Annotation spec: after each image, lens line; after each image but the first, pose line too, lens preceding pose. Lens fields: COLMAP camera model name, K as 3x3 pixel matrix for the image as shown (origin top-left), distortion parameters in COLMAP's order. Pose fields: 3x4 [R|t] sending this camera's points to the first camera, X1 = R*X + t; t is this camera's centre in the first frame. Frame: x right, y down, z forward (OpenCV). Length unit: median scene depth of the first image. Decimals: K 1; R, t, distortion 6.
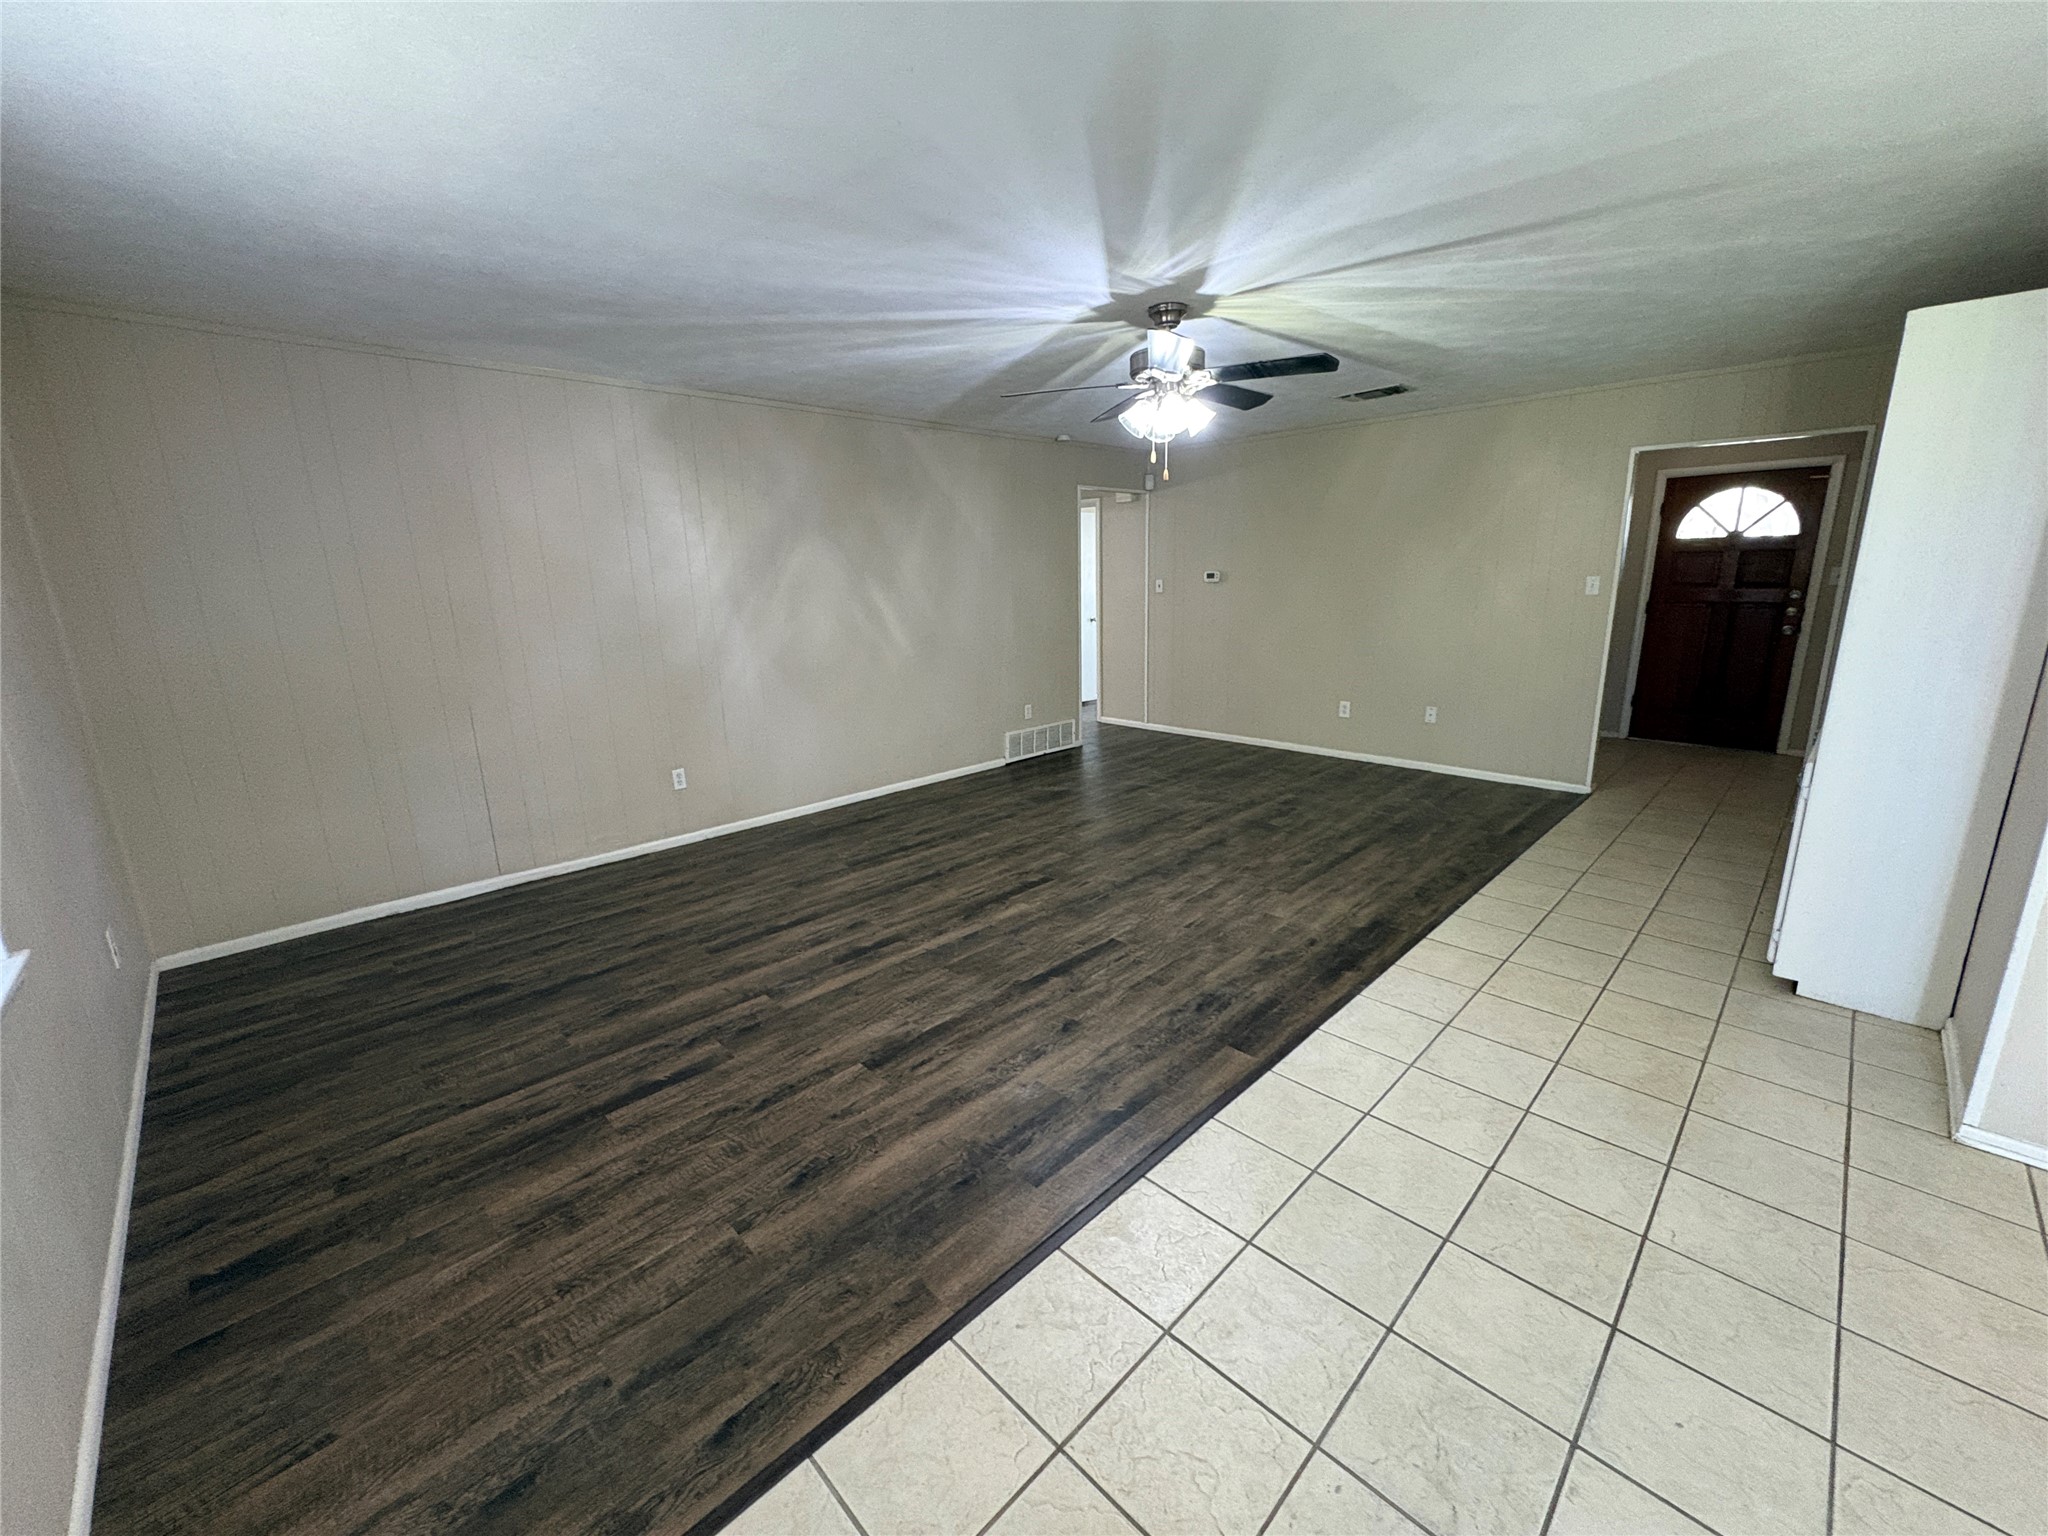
lens RADIAL K [[815.5, 0, 1023.9], [0, 815.5, 766.8], [0, 0, 1]] dist [-0.000766, 0.000067]
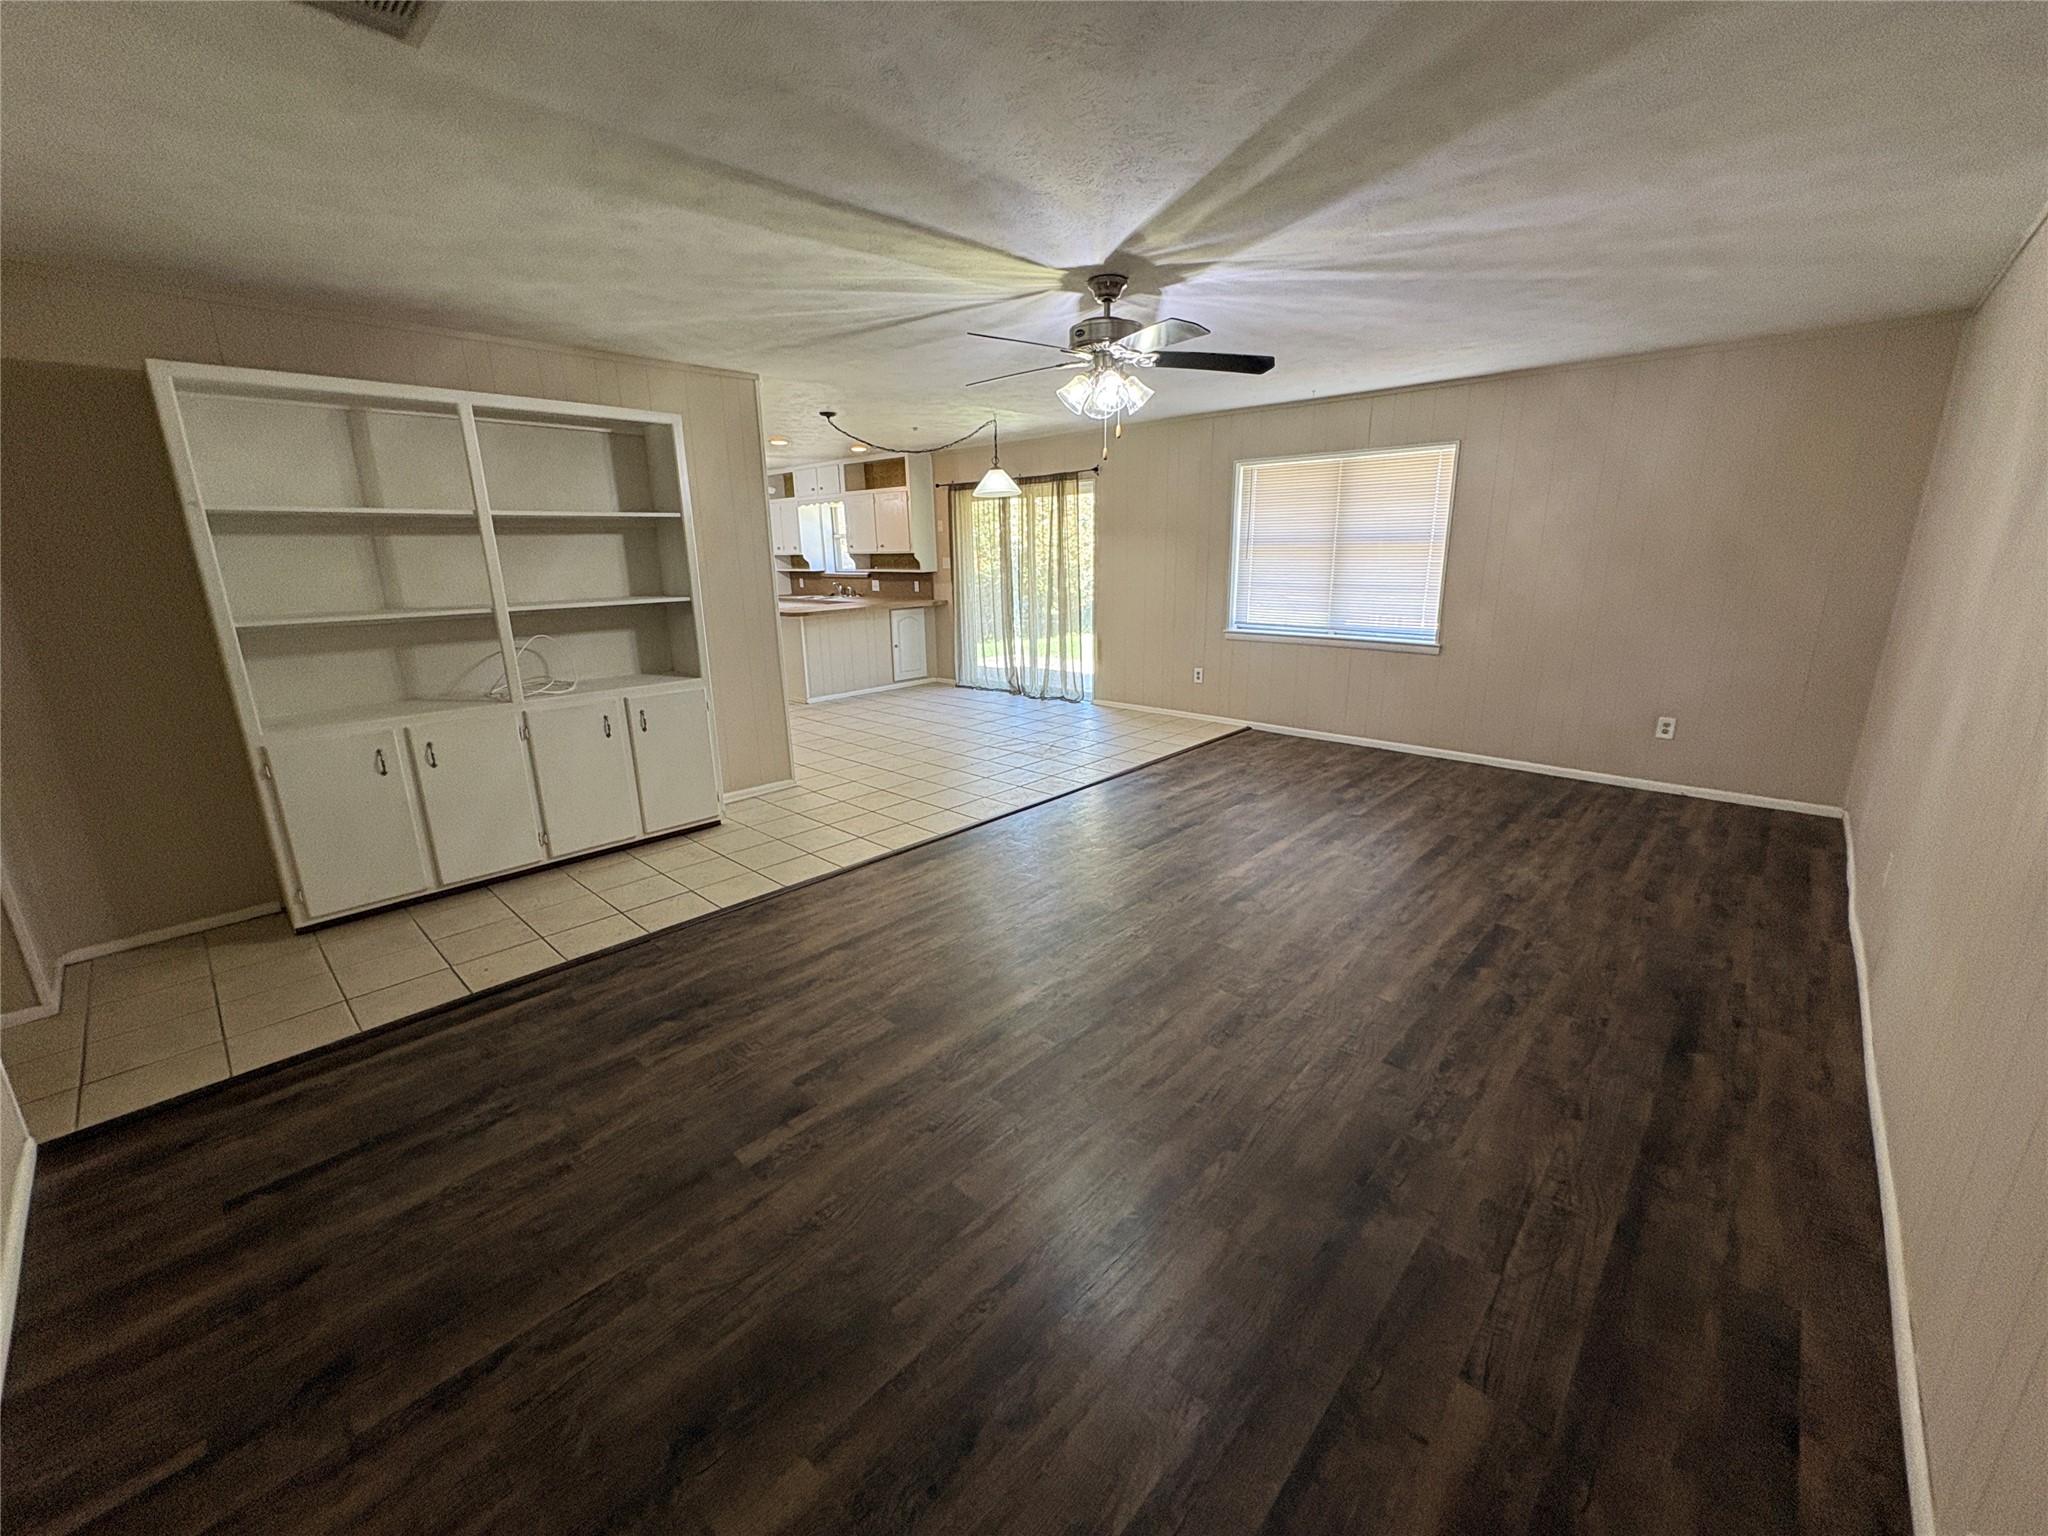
lens RADIAL K [[815.5, 0, 1023.9], [0, 815.5, 766.8], [0, 0, 1]] dist [-0.000766, 0.000067]
pose [[-0.998474, 0.048329, -0.026704, 0.308161], [0.029655, 0.877326, 0.478977, -0.485588], [0.046576, 0.477455, -0.877421, 1.980746]]
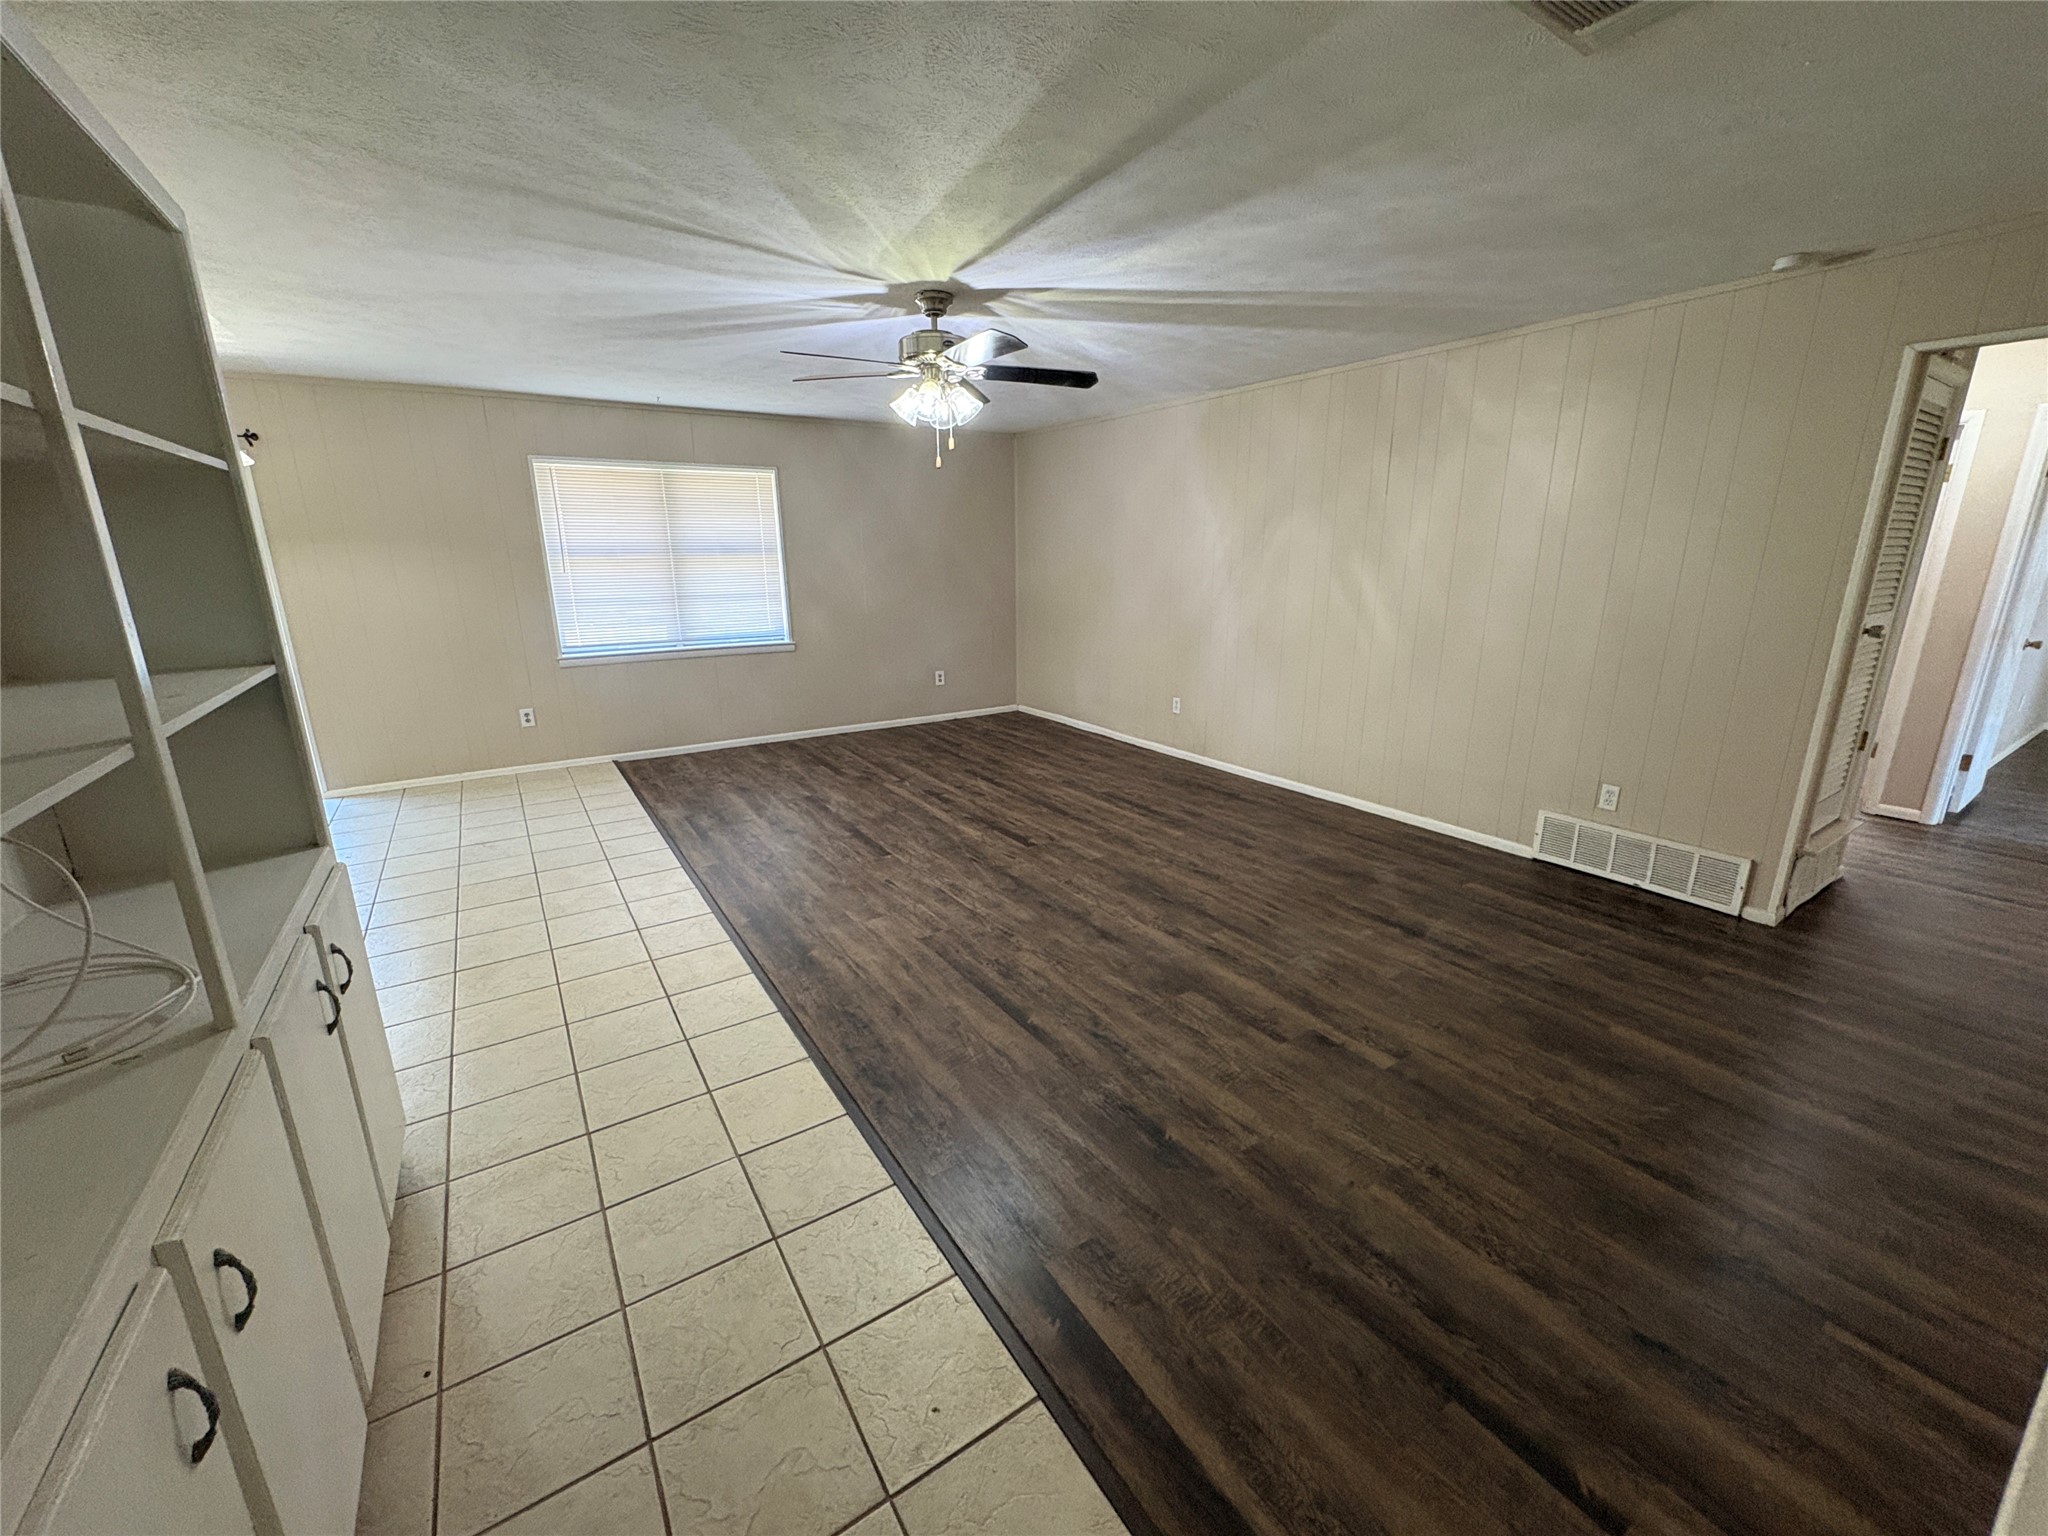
lens RADIAL K [[812.5, 0, 1022.4], [0, 812.5, 769.2], [0, 0, 1]] dist [-0.000435, 0.000288]
pose [[-0.197994, 0.280528, -0.939203, 1.175957], [-0.216563, 0.921974, 0.321036, -0.343131], [0.955980, 0.266960, -0.121794, 1.287167]]
